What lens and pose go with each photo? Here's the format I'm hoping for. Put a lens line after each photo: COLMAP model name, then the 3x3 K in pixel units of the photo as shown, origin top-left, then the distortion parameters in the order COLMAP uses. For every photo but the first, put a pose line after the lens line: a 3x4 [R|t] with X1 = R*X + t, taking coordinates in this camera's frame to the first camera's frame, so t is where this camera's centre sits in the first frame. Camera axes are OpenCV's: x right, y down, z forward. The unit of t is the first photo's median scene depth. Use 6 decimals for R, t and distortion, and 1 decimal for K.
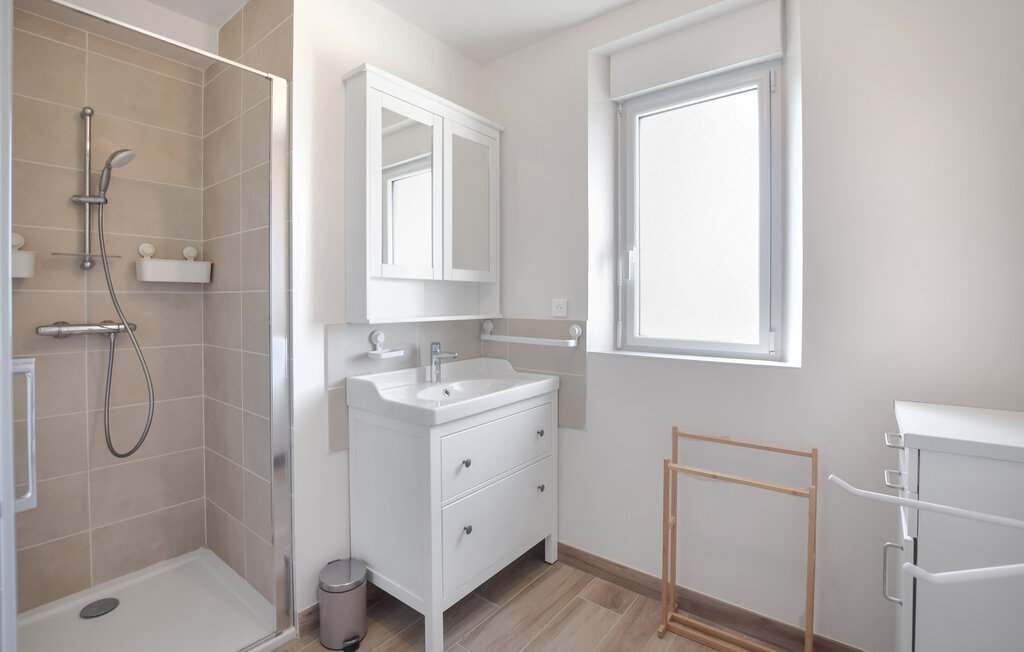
lens RADIAL K [[465.1, 0, 512.0], [0, 465.1, 323.6], [0, 0, 1]] dist [-0.000174, -0.000070]
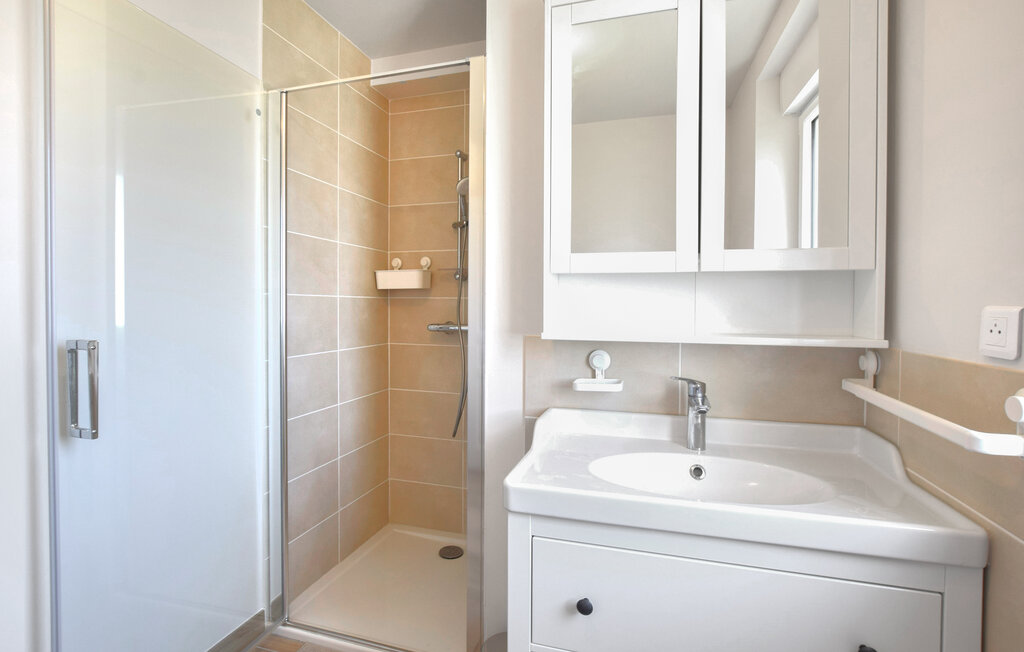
lens RADIAL K [[478.1, 0, 512.0], [0, 478.1, 326.0], [0, 0, 1]] dist [-0.001607, -0.000296]
pose [[0.370429, 0.043901, -0.927823, 0.327701], [-0.048519, 0.998433, 0.027871, -0.034914], [0.927593, 0.034693, 0.371979, 0.611831]]
